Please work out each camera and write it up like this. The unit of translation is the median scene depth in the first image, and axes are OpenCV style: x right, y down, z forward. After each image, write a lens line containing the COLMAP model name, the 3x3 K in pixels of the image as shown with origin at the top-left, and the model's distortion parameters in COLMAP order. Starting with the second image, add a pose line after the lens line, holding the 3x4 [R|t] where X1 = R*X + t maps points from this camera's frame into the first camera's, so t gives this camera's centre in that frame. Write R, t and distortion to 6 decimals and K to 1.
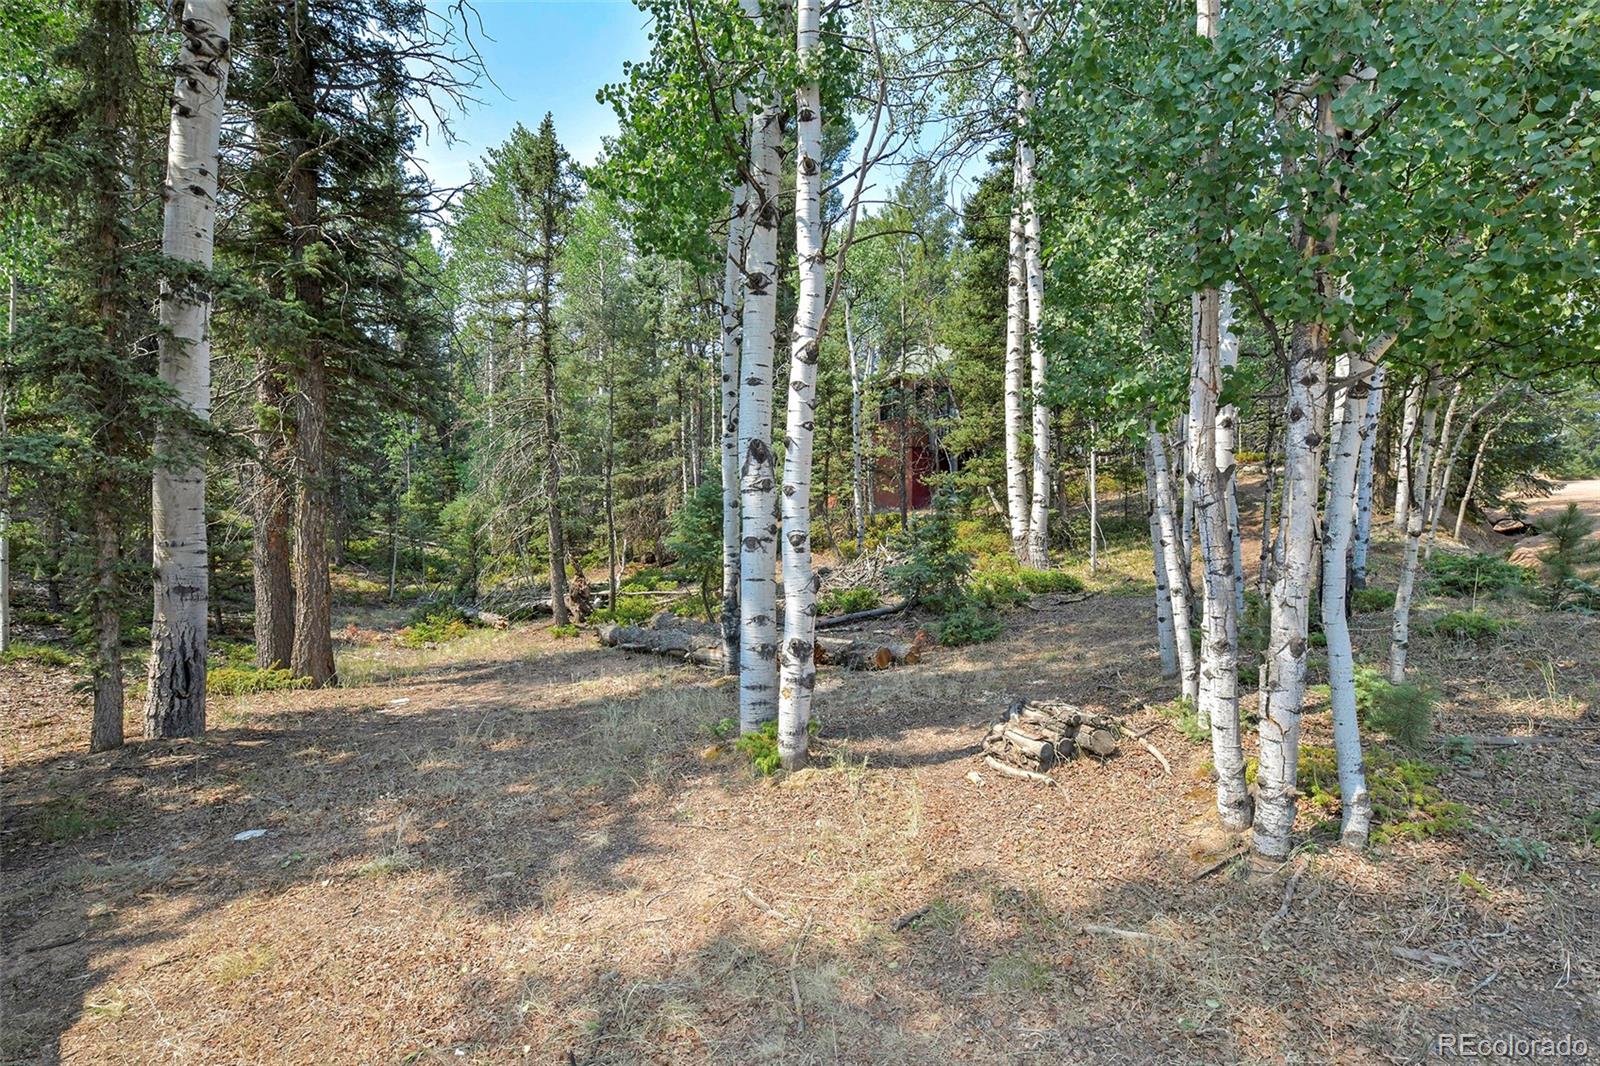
lens RADIAL K [[781.0, 0, 796.9], [0, 781.0, 524.1], [0, 0, 1]] dist [-0.002074, -0.000926]
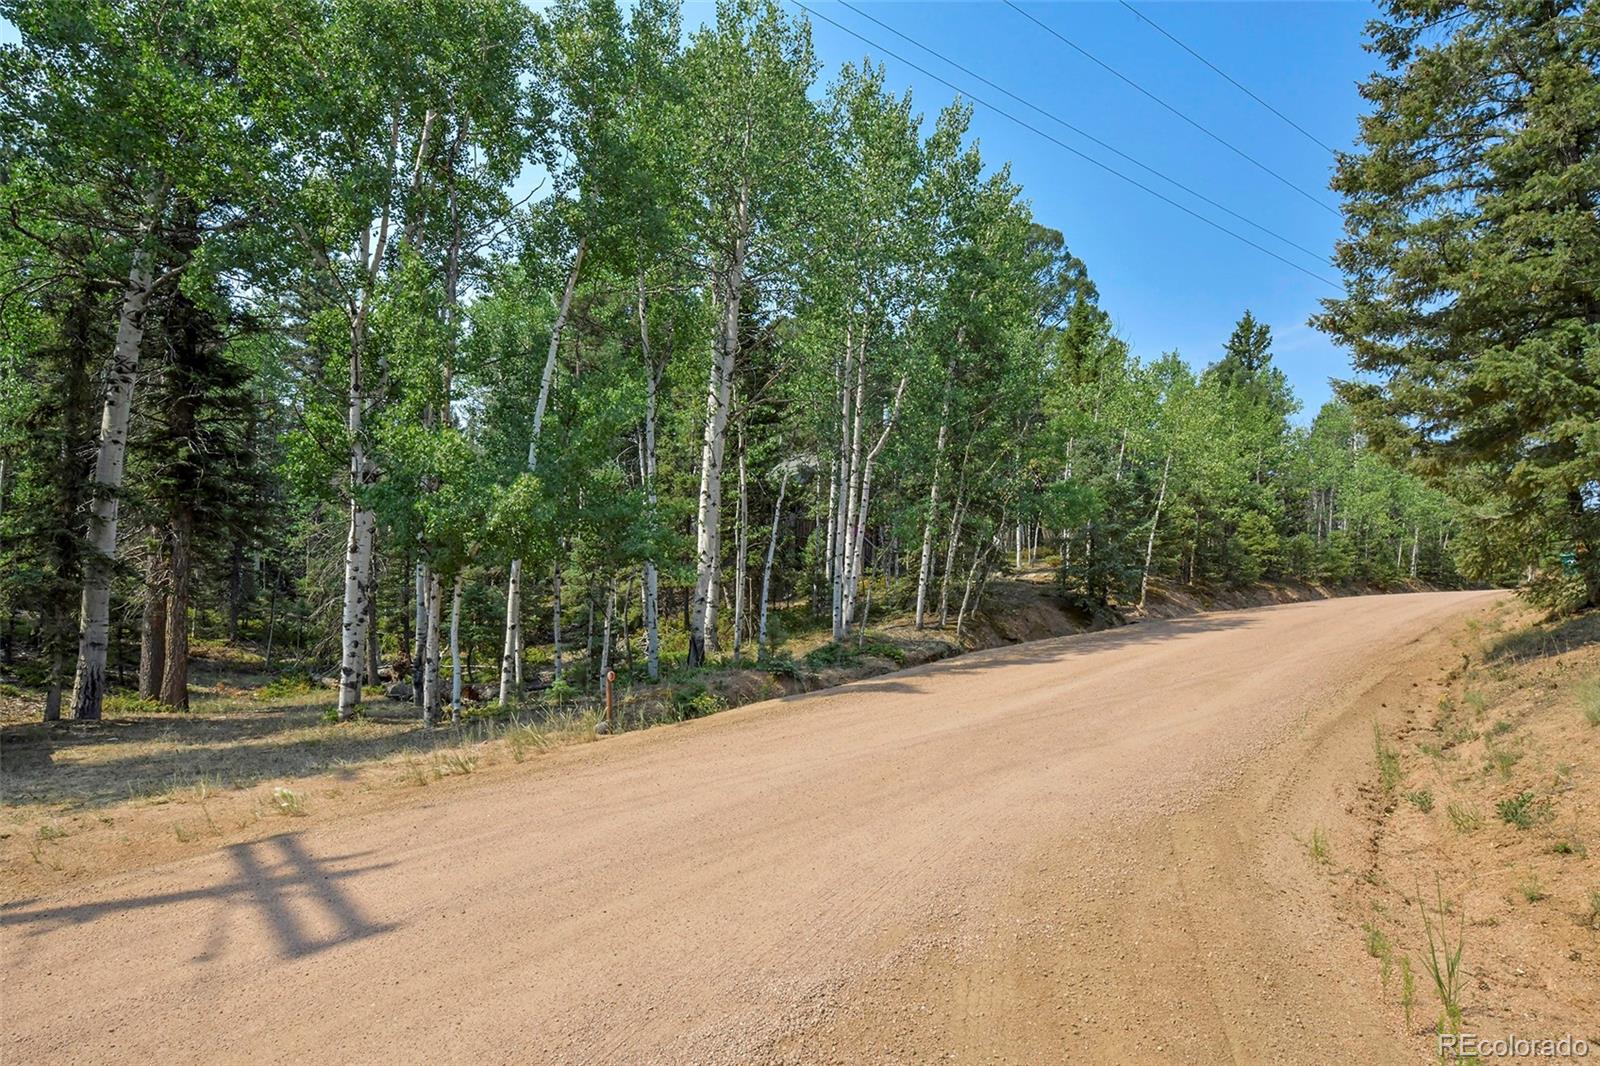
lens RADIAL K [[923.1, 0, 801.8], [0, 923.1, 549.2], [0, 0, 1]] dist [0.005177, 0.000855]
pose [[0.999540, 0.018213, -0.024235, 1.033479], [-0.019722, 0.997782, -0.063577, -0.041926], [0.023023, 0.064026, 0.997683, -1.287076]]
